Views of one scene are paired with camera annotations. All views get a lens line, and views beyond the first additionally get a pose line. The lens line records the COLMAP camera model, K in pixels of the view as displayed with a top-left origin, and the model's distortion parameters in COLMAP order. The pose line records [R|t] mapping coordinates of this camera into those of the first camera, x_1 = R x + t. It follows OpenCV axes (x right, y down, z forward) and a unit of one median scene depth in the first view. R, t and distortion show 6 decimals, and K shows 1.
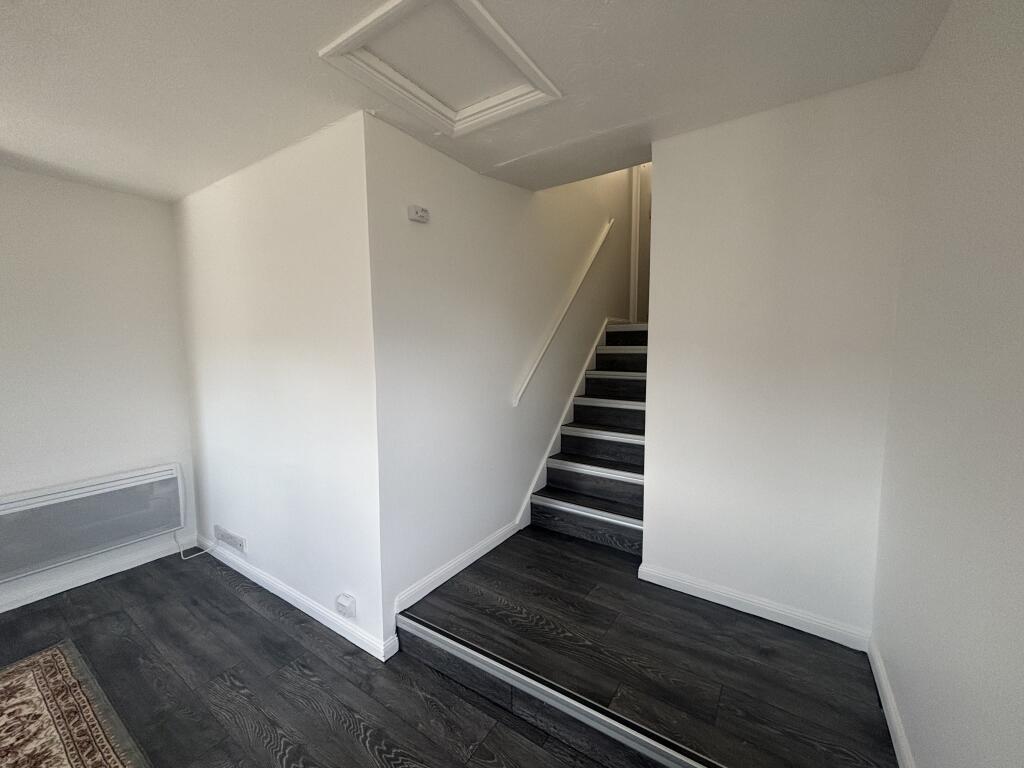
lens RADIAL K [[410.4, 0, 510.6], [0, 410.4, 381.0], [0, 0, 1]] dist [-0.000955, 0.000886]
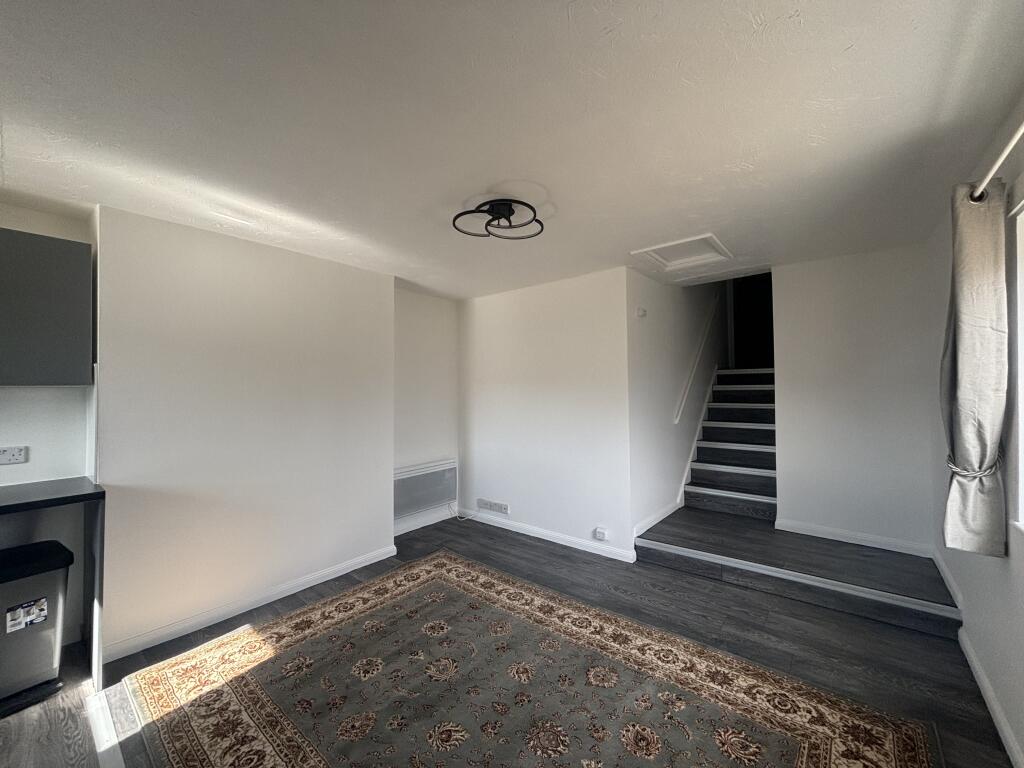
lens RADIAL K [[410.4, 0, 512.7], [0, 410.4, 383.1], [0, 0, 1]] dist [-0.000955, 0.000886]
pose [[0.994302, -0.004467, -0.106503, -0.500542], [-0.005708, 0.995457, -0.095041, 0.068786], [0.106444, 0.095108, 0.989760, -0.694933]]
